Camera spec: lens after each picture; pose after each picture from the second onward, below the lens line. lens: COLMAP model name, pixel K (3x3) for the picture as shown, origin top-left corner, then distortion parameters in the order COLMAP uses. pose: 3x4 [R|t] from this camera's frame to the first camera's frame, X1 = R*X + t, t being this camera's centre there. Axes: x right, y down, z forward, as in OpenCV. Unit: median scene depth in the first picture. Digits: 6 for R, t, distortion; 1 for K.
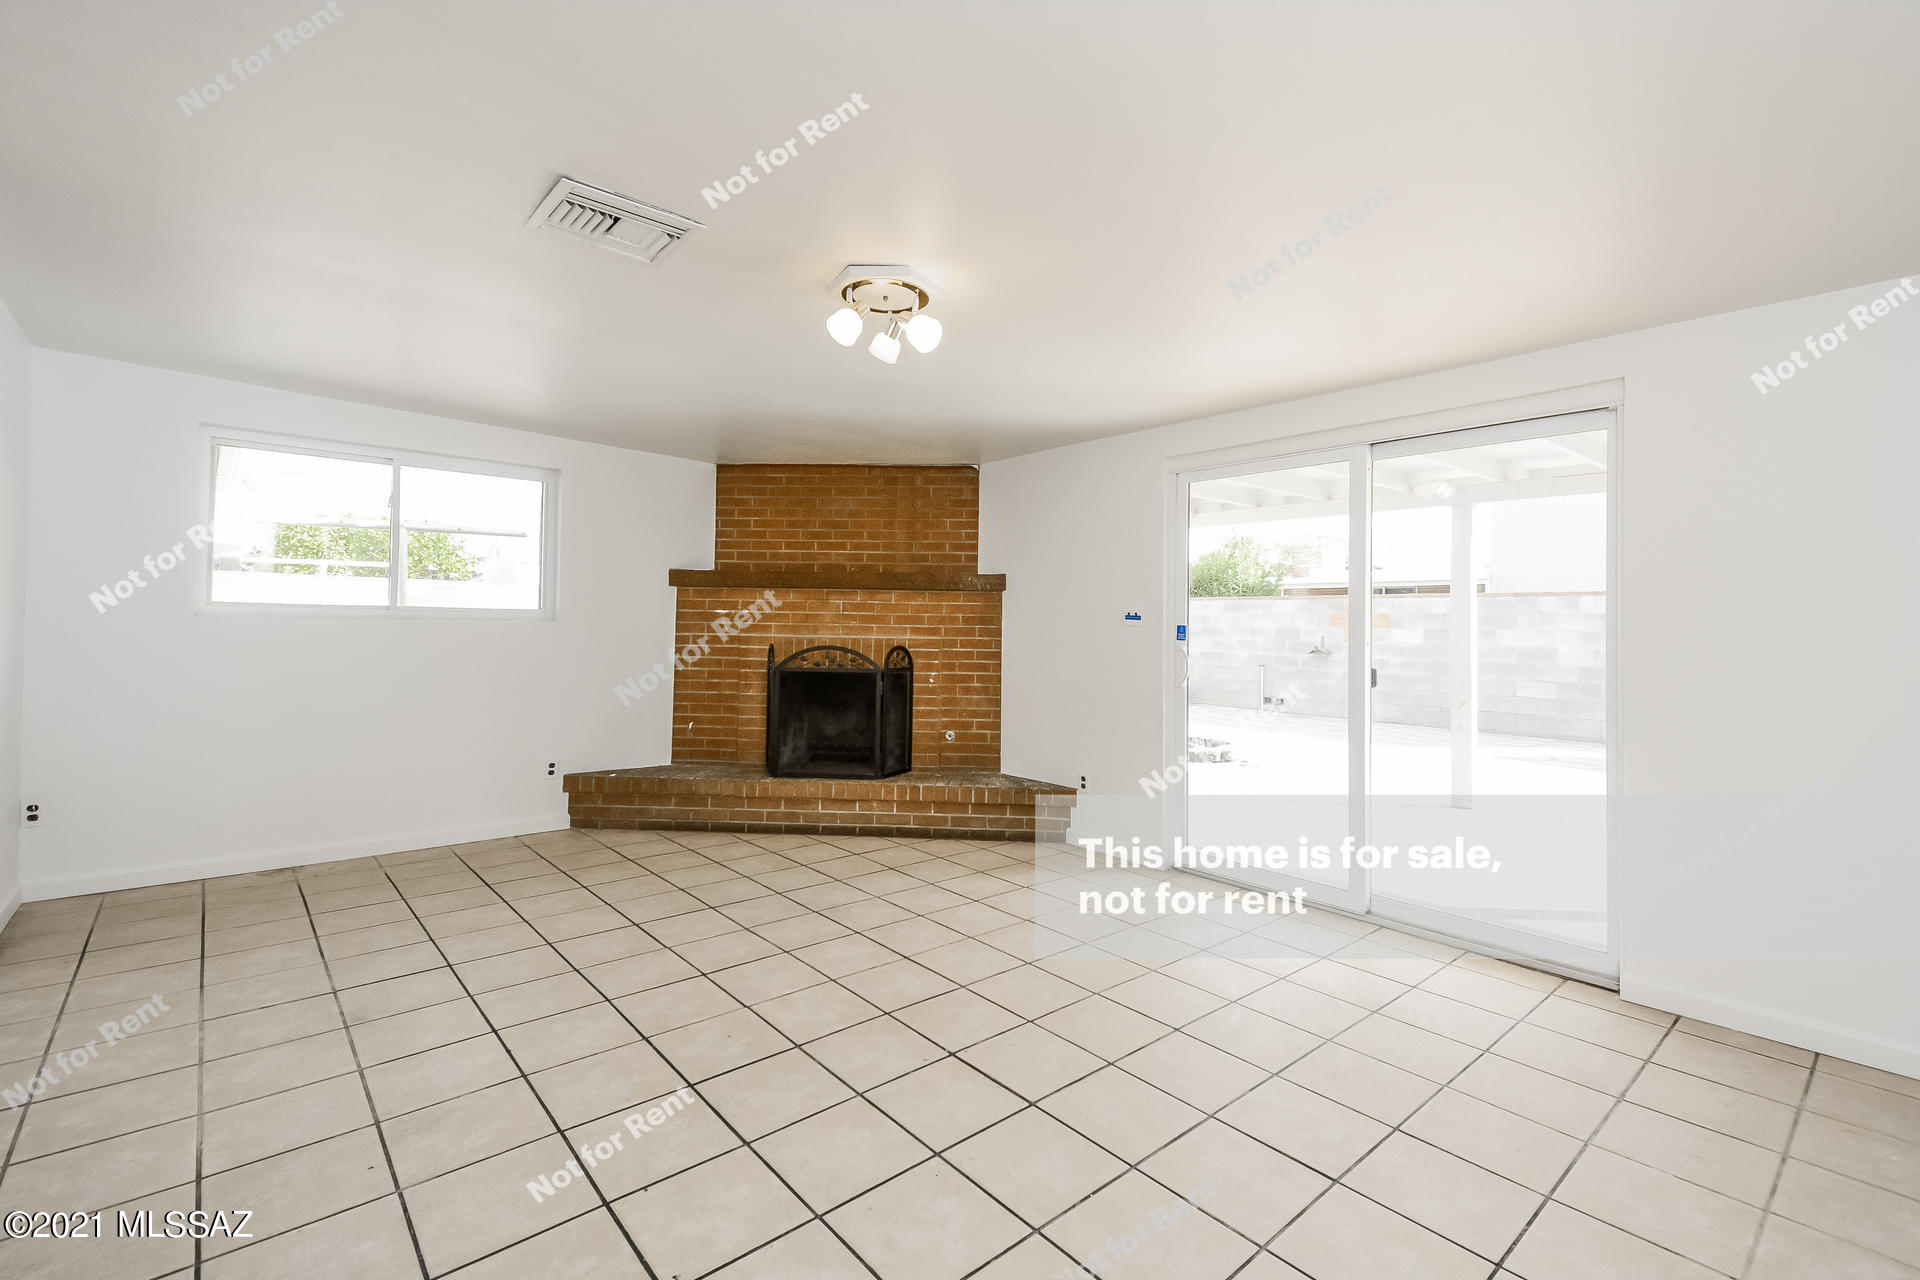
lens RADIAL K [[837.6, 0, 929.4], [0, 837.6, 623.5], [0, 0, 1]] dist [0.052417, -0.009498]
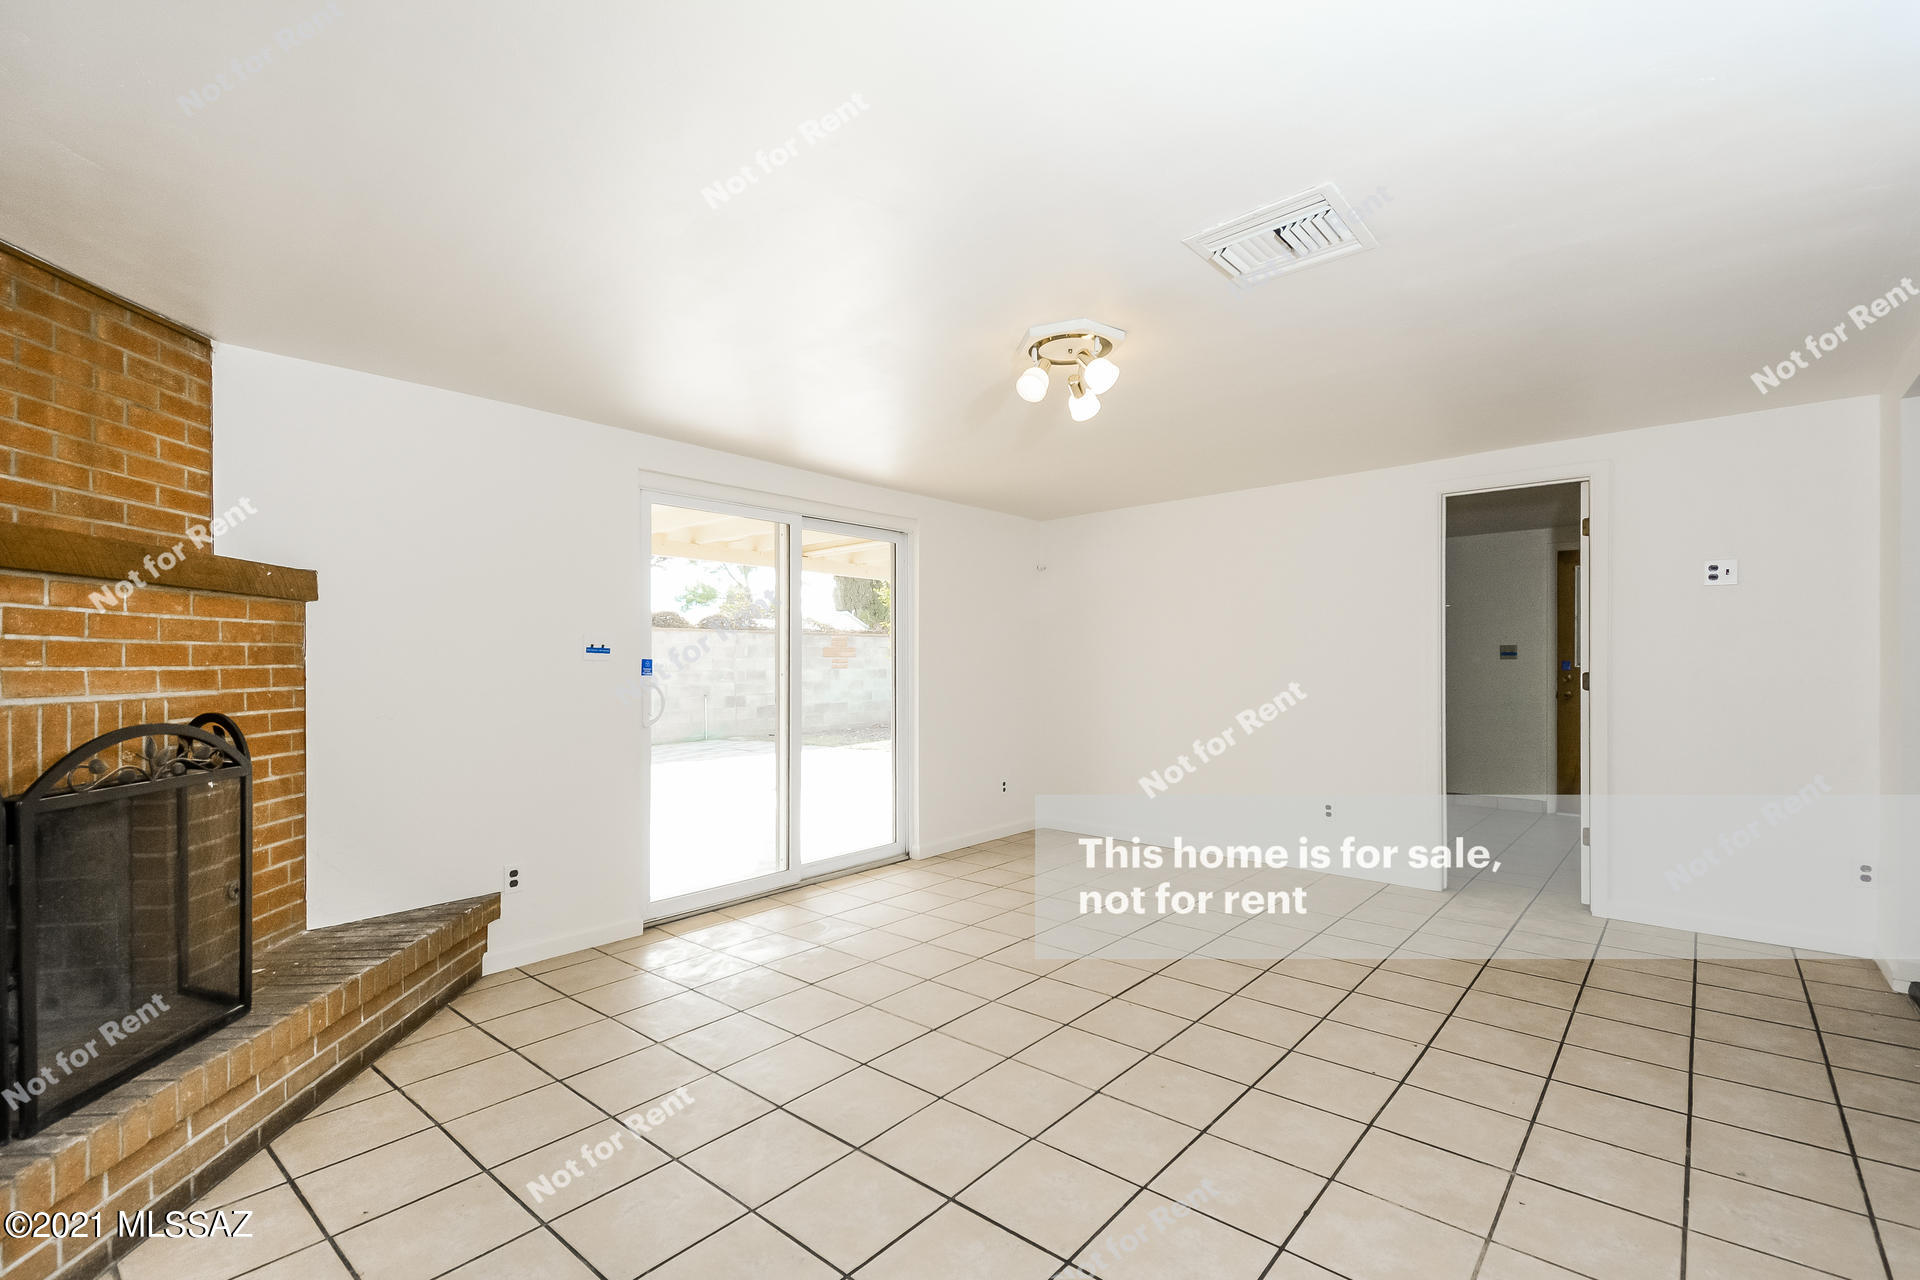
lens RADIAL K [[837.6, 0, 1008.0], [0, 837.6, 668.7], [0, 0, 1]] dist [0.052417, -0.009498]
pose [[-0.181501, -0.024594, 0.983083, -0.553286], [0.000482, 0.999685, 0.025099, -0.008255], [-0.983391, 0.005029, -0.181432, 0.647607]]
